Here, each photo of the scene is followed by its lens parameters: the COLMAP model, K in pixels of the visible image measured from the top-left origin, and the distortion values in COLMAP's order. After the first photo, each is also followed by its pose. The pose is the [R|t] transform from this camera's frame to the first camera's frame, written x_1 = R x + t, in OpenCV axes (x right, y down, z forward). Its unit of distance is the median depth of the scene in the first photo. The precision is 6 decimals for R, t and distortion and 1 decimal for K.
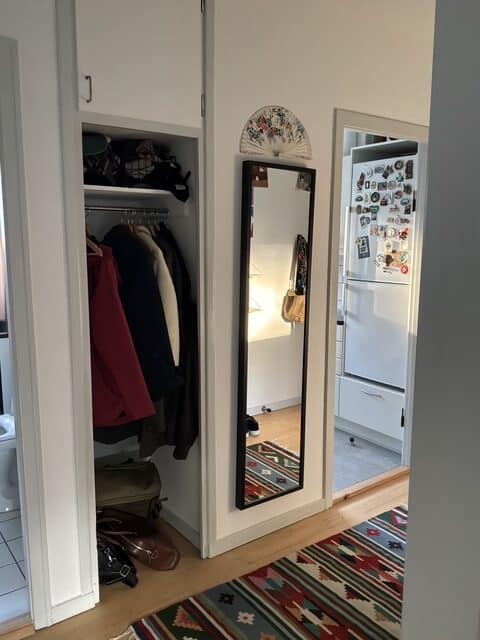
lens RADIAL K [[540.6, 0, 238.0], [0, 540.6, 323.4], [0, 0, 1]] dist [0.073725, -0.140128]
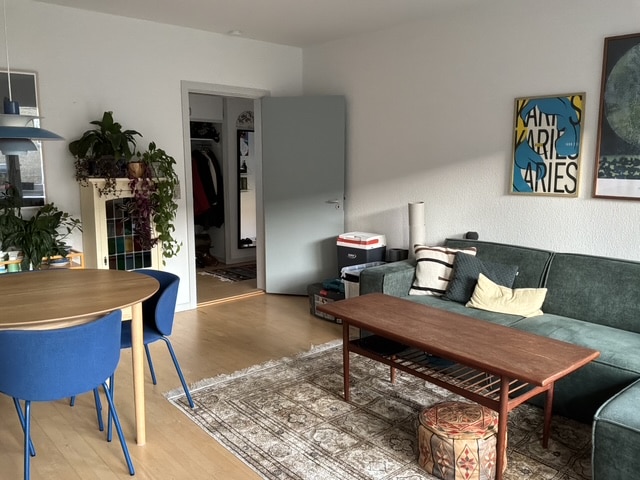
lens RADIAL K [[540.6, 0, 322.5], [0, 540.6, 244.0], [0, 0, 1]] dist [0.073725, -0.140128]
pose [[0.996065, -0.021519, 0.085977, 0.210049], [0.025187, 0.998808, -0.041815, 0.480271], [-0.084974, 0.043816, 0.995419, -2.031695]]
